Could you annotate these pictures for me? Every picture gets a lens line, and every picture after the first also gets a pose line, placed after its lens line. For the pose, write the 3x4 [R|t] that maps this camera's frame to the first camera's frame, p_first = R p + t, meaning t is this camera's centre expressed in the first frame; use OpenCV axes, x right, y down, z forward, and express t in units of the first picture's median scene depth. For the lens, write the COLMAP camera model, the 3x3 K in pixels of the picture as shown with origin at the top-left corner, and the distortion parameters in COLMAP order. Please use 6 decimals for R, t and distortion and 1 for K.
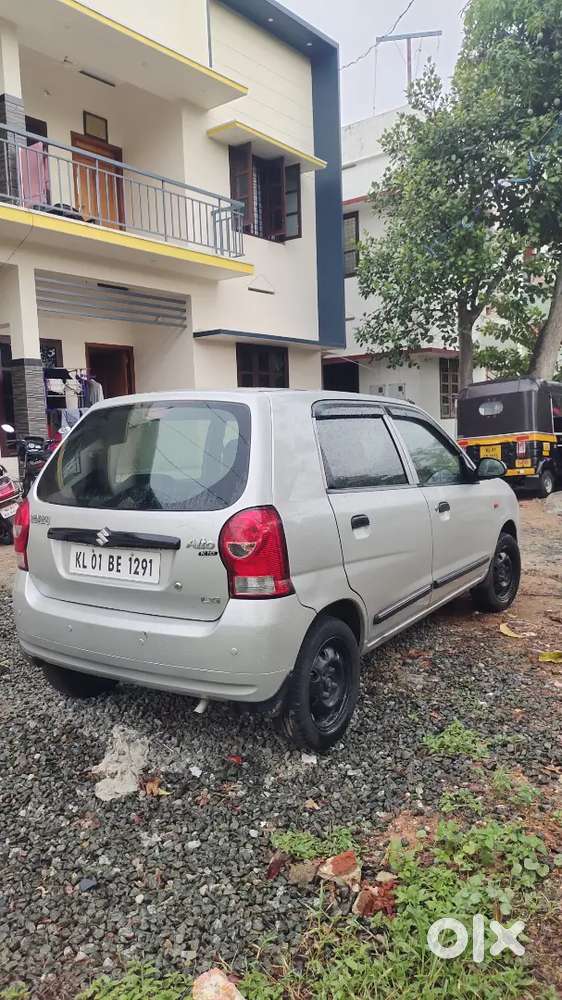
lens RADIAL K [[740.8, 0, 279.5], [0, 740.8, 507.4], [0, 0, 1]] dist [0.042724, -0.035834]
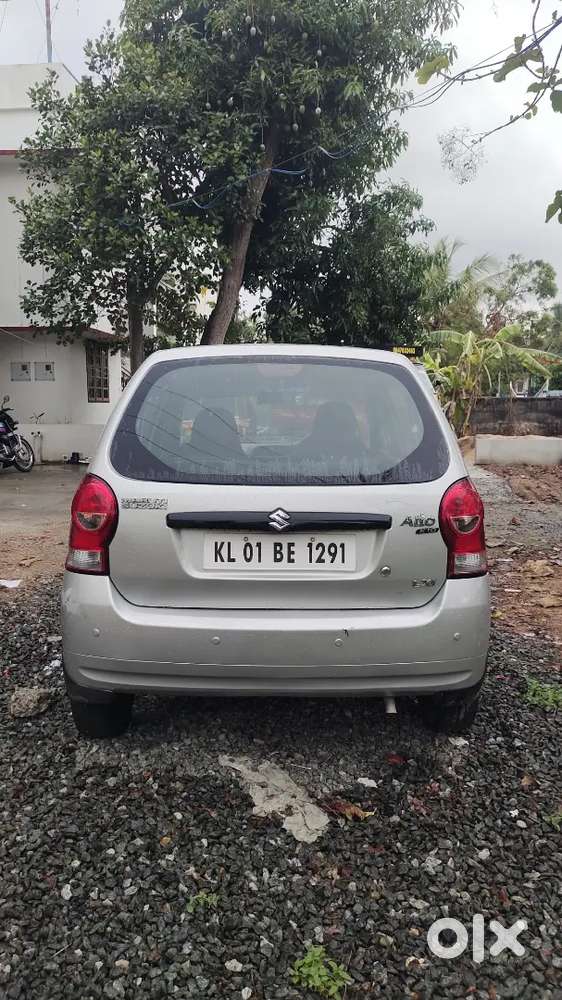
lens RADIAL K [[740.8, 0, 282.9], [0, 740.8, 504.5], [0, 0, 1]] dist [0.042724, -0.035834]
pose [[0.834460, -0.038569, 0.549717, -0.623681], [0.031637, 0.999255, 0.022085, 0.004987], [-0.550159, -0.001037, 0.835059, 0.303707]]
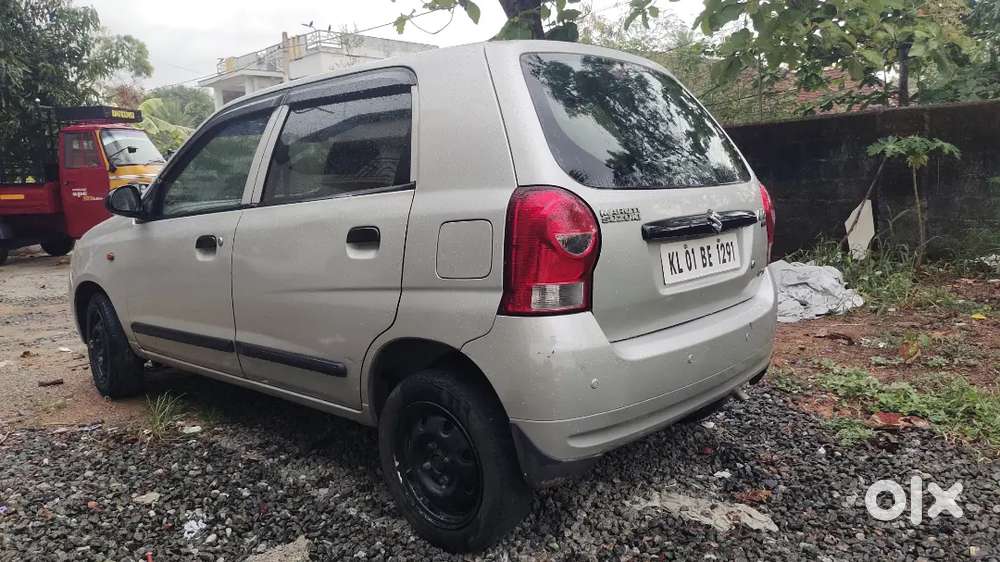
lens RADIAL K [[740.8, 0, 504.8], [0, 740.8, 281.7], [0, 0, 1]] dist [0.042724, -0.035834]
pose [[0.161051, -0.108786, 0.980932, -0.962796], [0.146712, 0.985503, 0.085206, 0.003605], [-0.975981, 0.130192, 0.174677, 1.005472]]
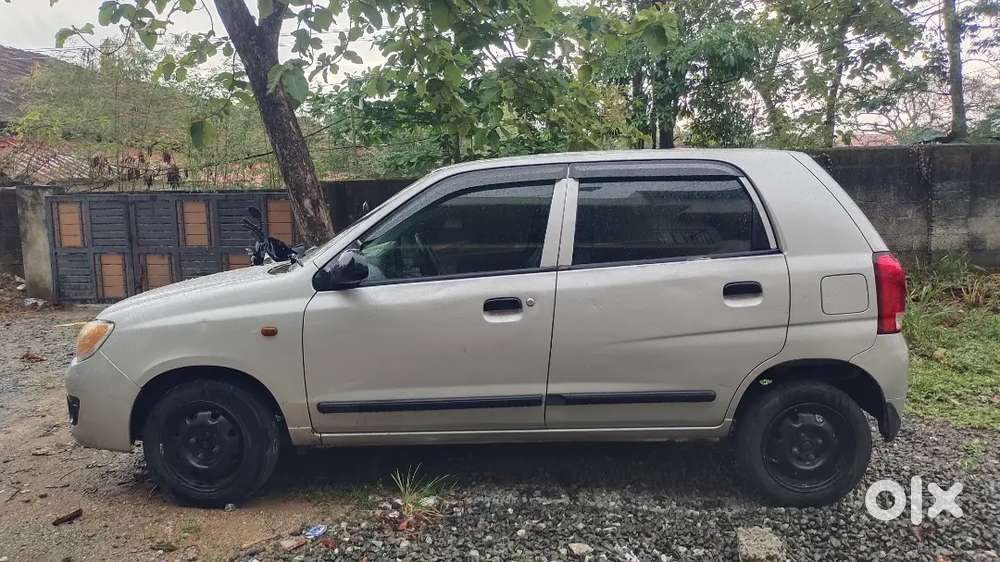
lens RADIAL K [[740.8, 0, 498.4], [0, 740.8, 280.8], [0, 0, 1]] dist [0.042724, -0.035834]
pose [[-0.545125, -0.049491, 0.836893, -0.903697], [0.127496, 0.981751, 0.141104, -0.182147], [-0.828603, 0.183620, -0.528867, 2.010746]]
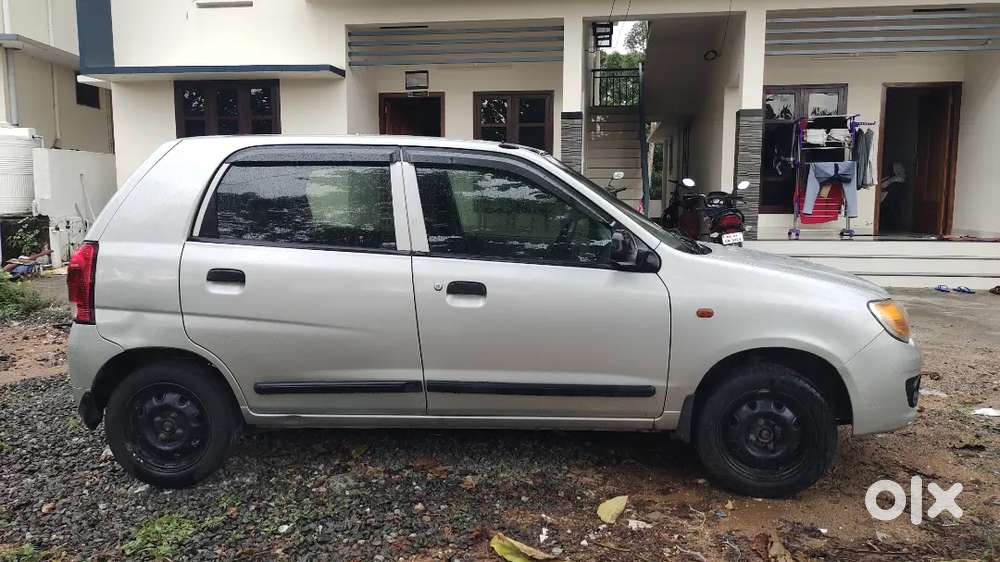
lens RADIAL K [[740.8, 0, 502.7], [0, 740.8, 279.3], [0, 0, 1]] dist [0.042724, -0.035834]
pose [[0.501513, 0.129580, -0.855391, 1.094072], [-0.113094, 0.990055, 0.083673, -0.095290], [0.857727, 0.054776, 0.511180, 0.826329]]
